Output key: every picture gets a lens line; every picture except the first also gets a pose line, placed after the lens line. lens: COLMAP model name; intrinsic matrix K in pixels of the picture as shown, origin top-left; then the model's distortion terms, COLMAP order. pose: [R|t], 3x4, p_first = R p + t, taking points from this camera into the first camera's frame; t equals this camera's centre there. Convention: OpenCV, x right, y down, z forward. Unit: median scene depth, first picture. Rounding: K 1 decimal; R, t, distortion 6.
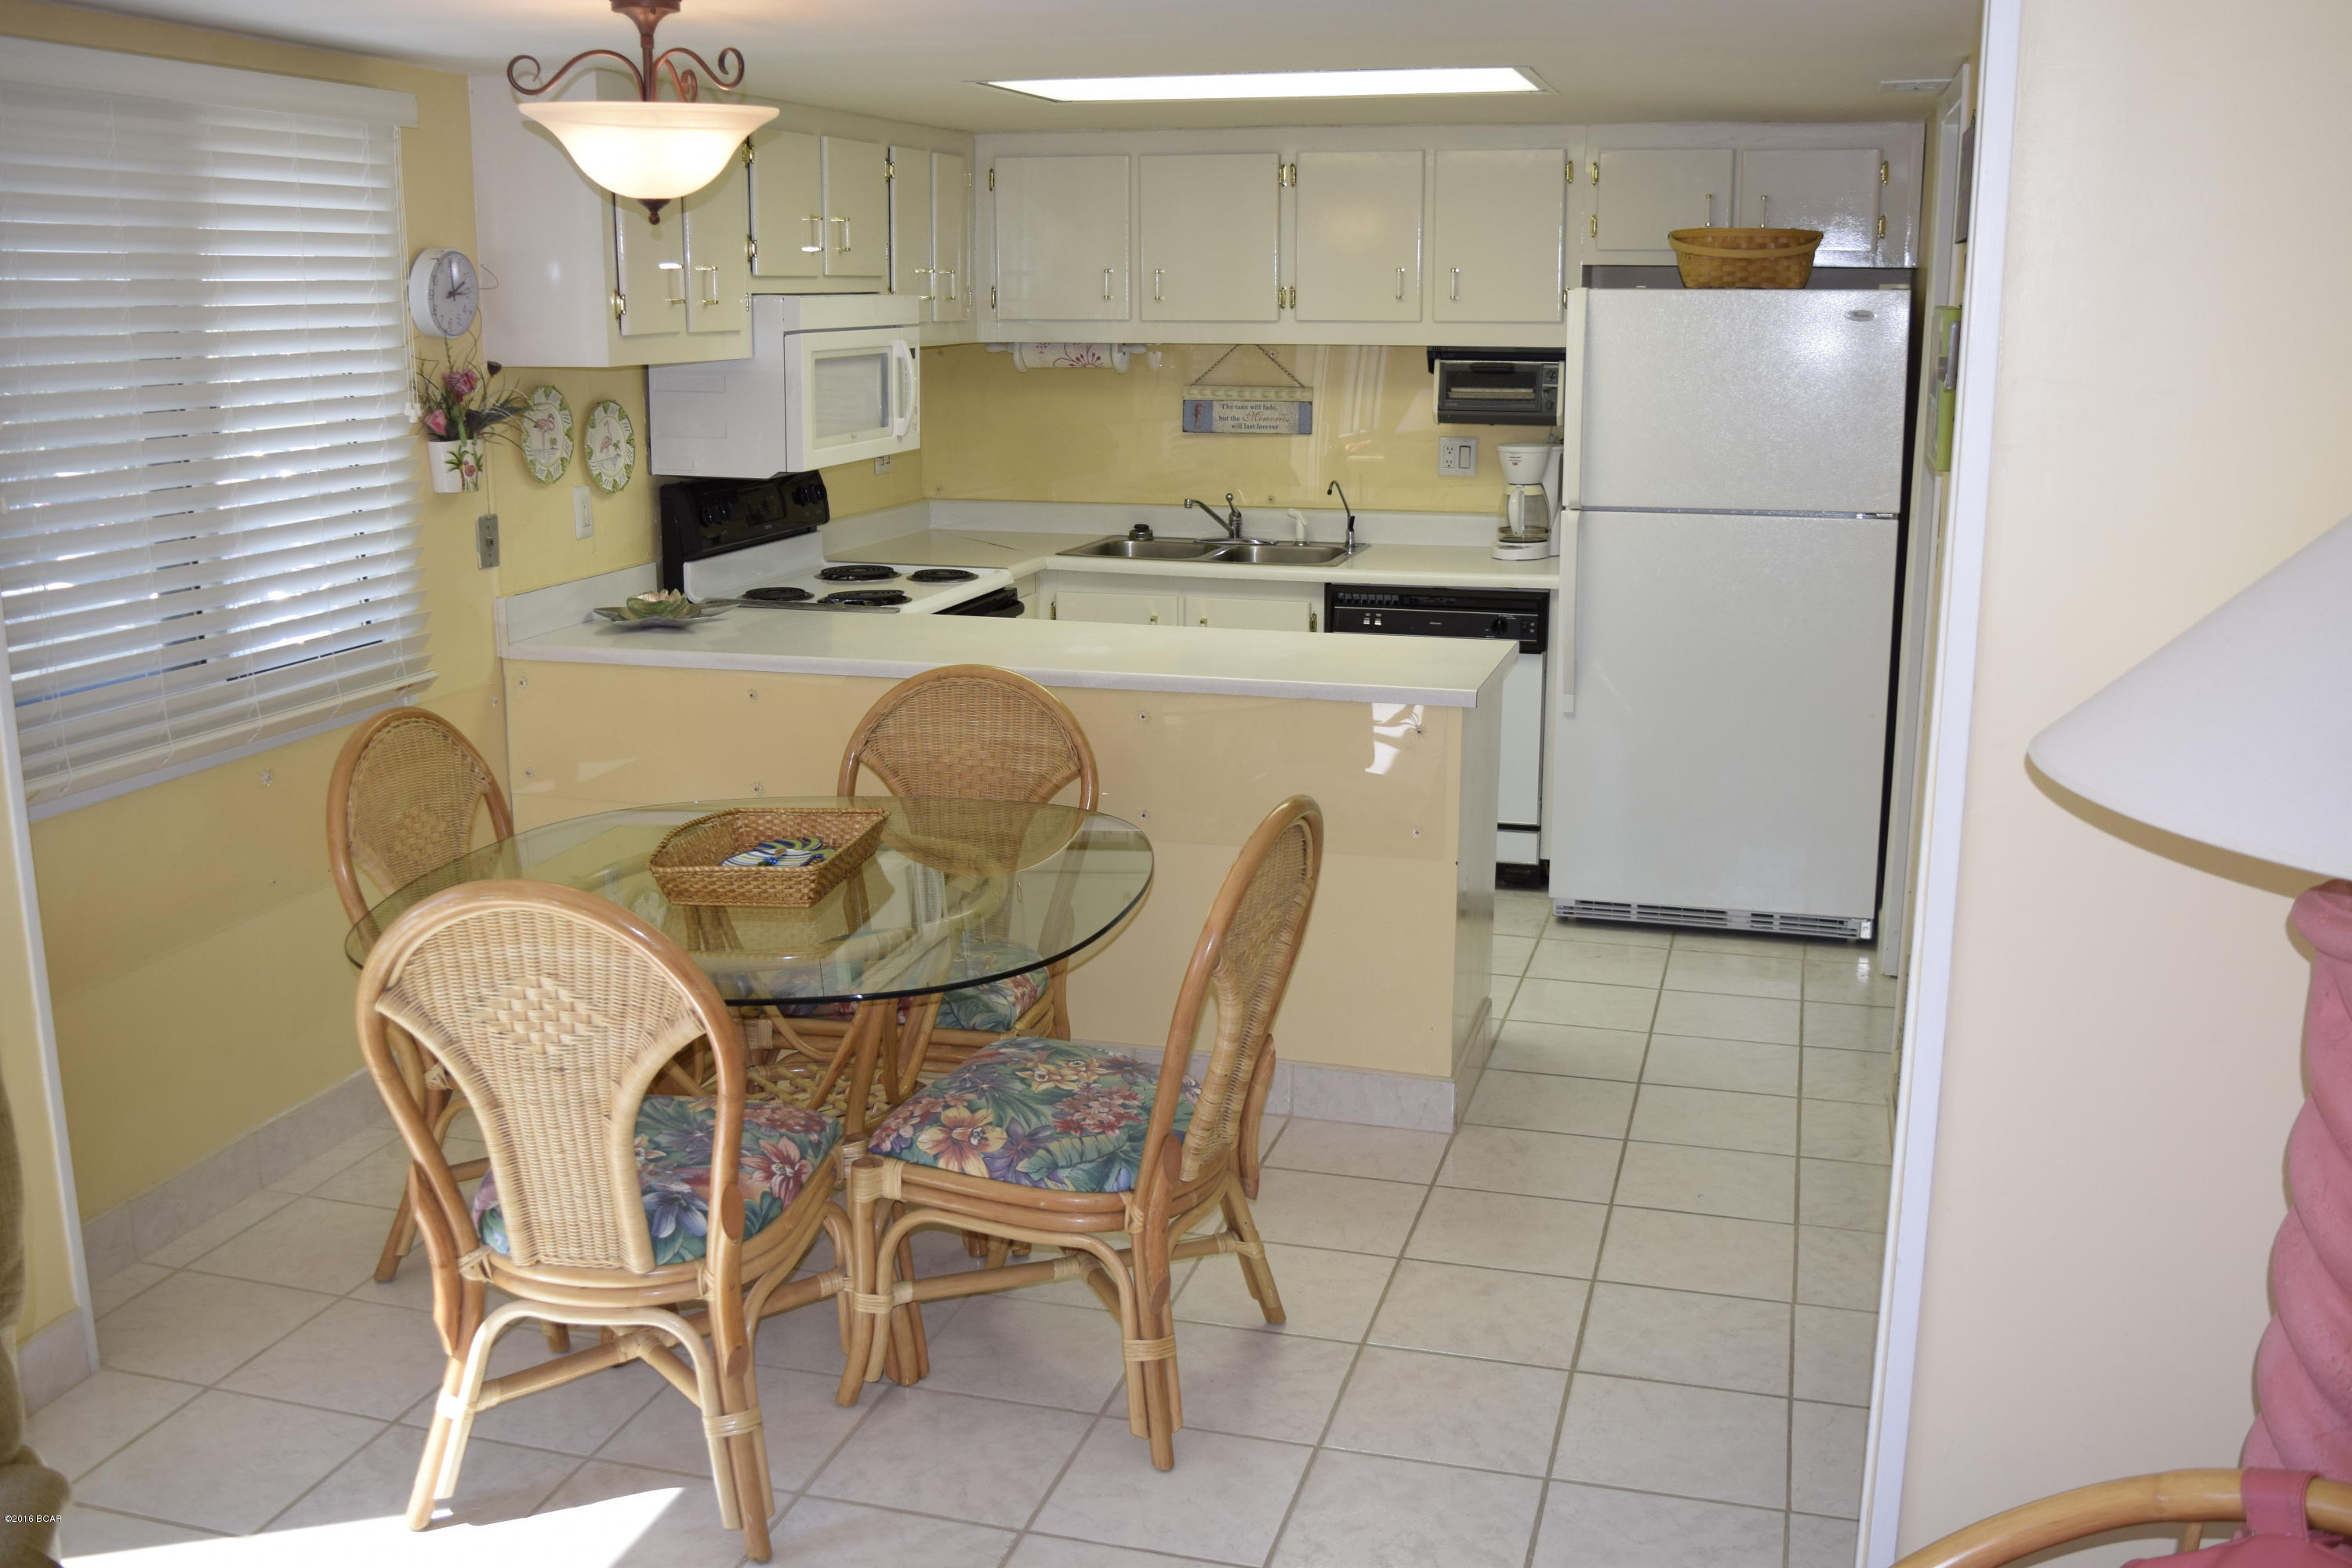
lens RADIAL K [[2145.0, 0, 1188.3], [0, 2145.0, 759.7], [0, 0, 1]] dist [-0.084499, 0.010886]
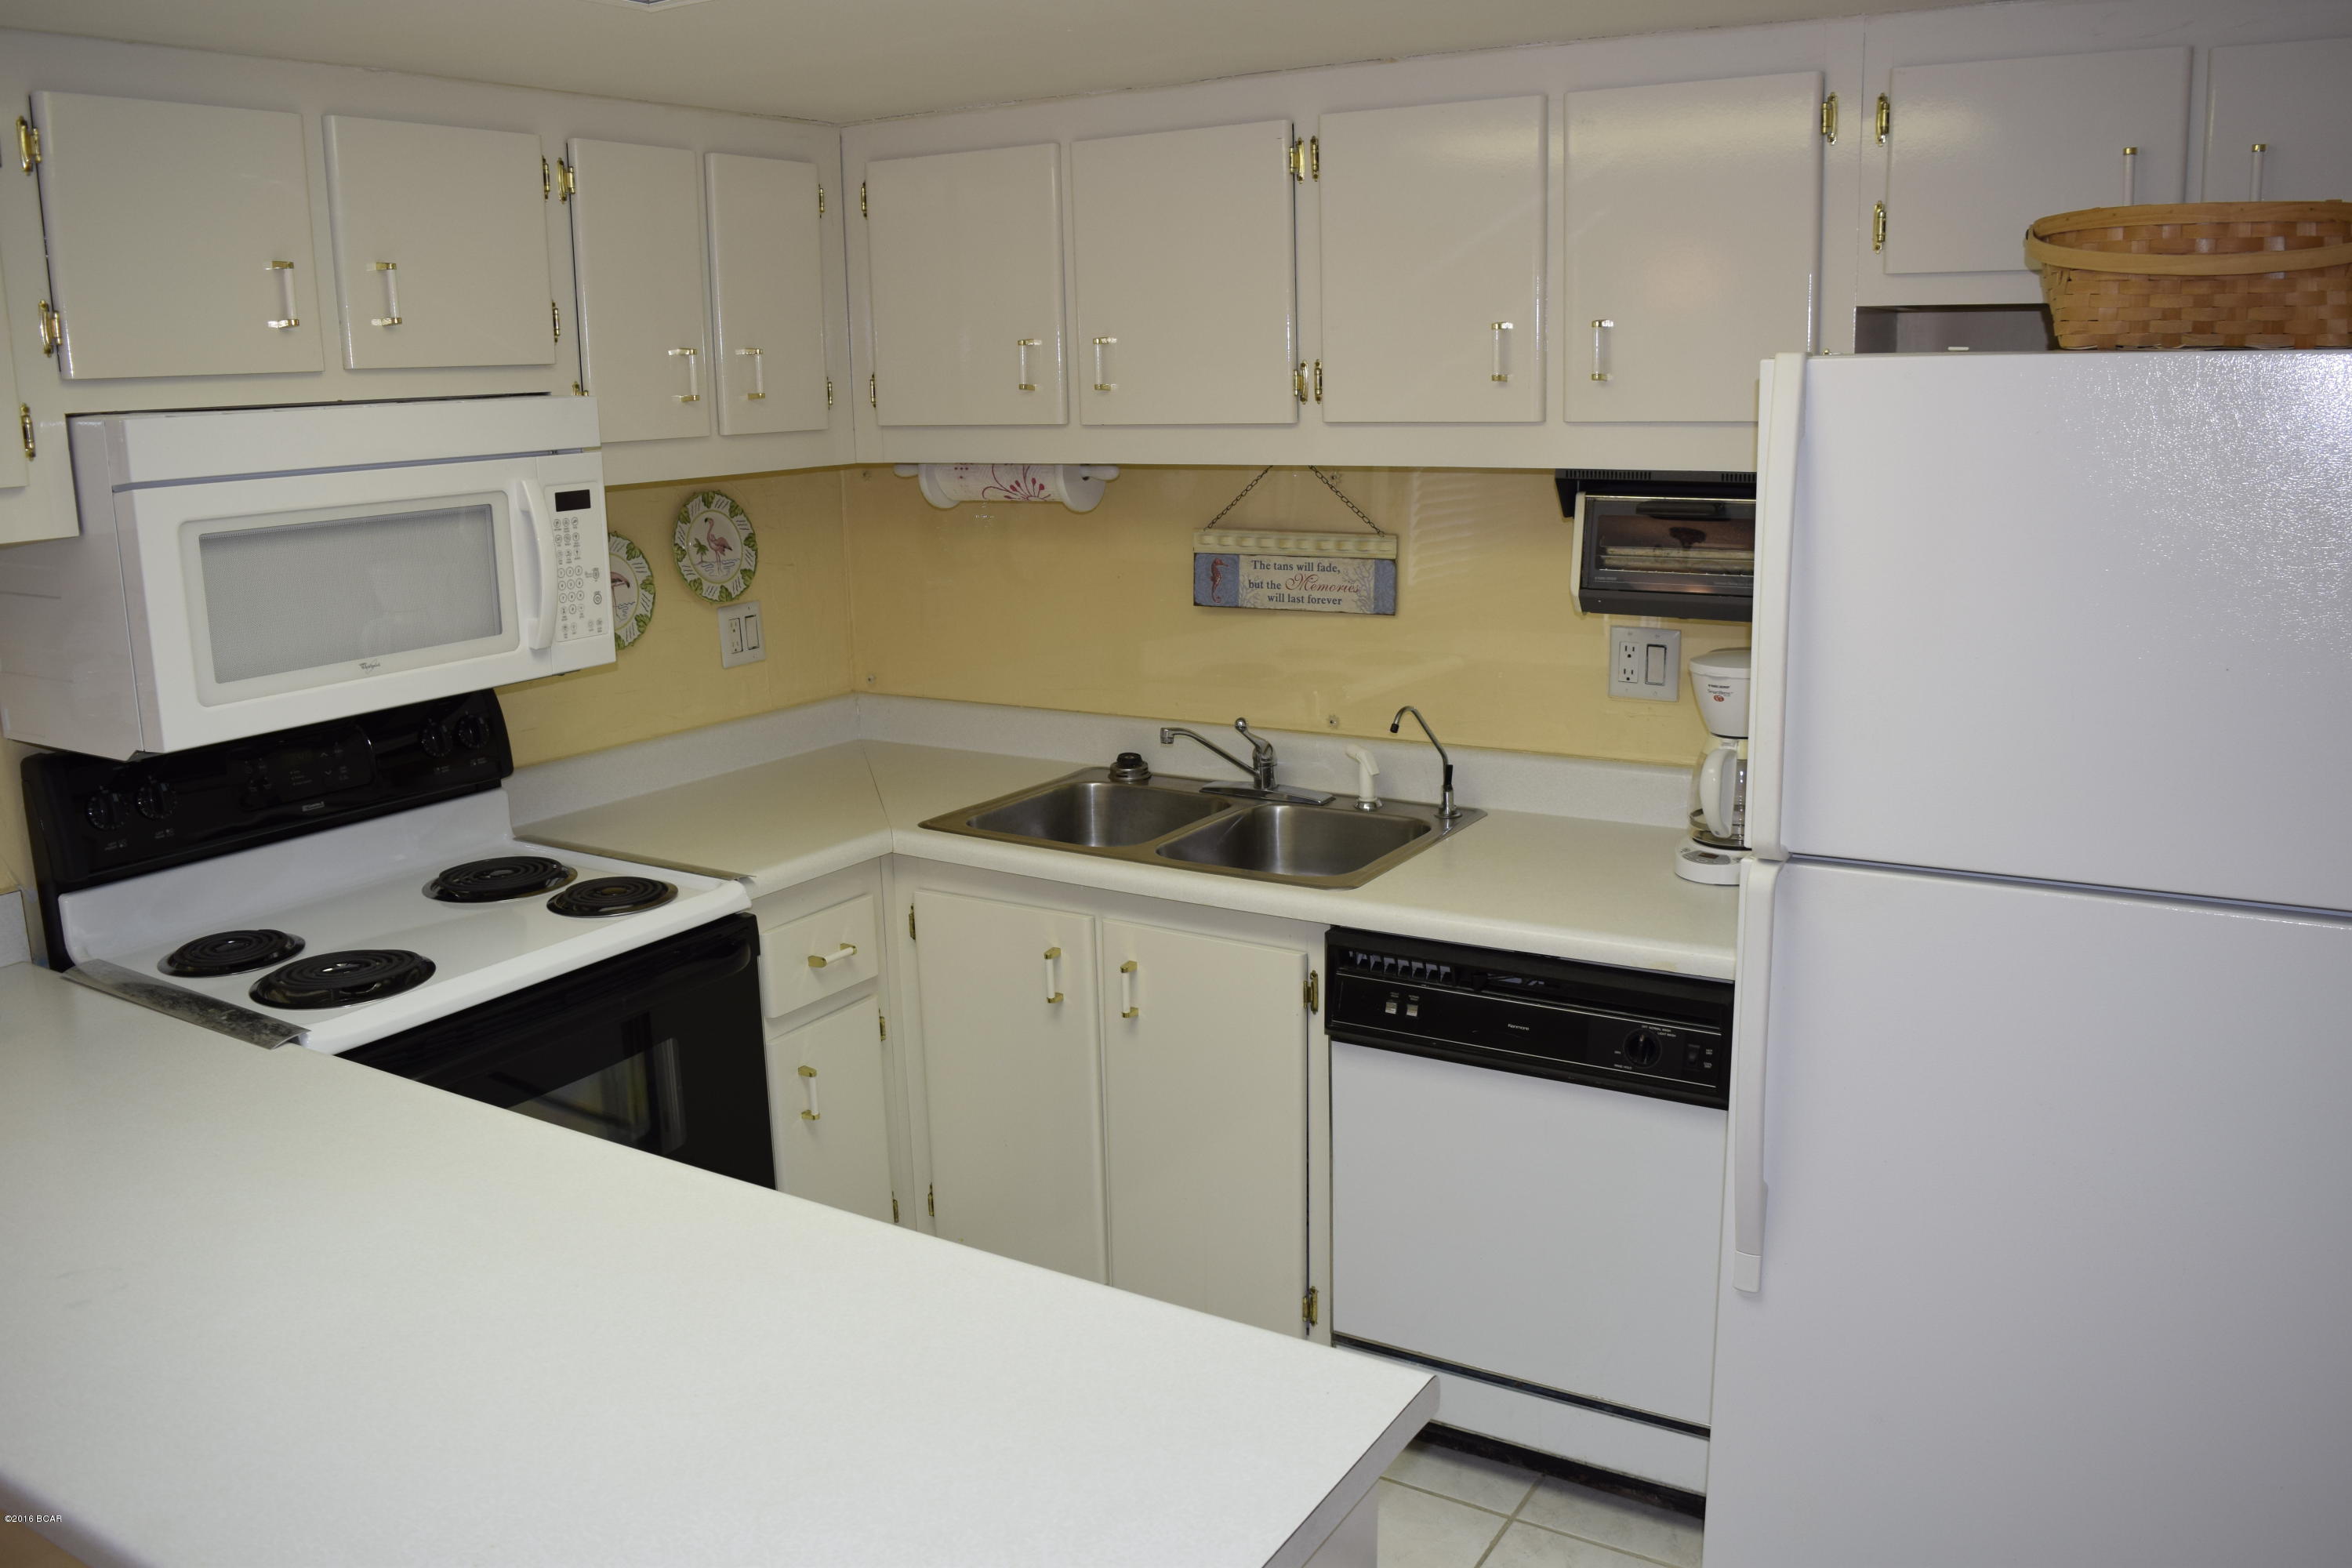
lens RADIAL K [[1852.9, 0, 1173.4], [0, 1852.9, 765.8], [0, 0, 1]] dist [-0.092962, 0.027705]
pose [[0.962388, 0.034662, -0.269460, 0.145859], [-0.035197, 0.999376, 0.002844, -0.118402], [0.269391, 0.006747, 0.963007, 0.536820]]
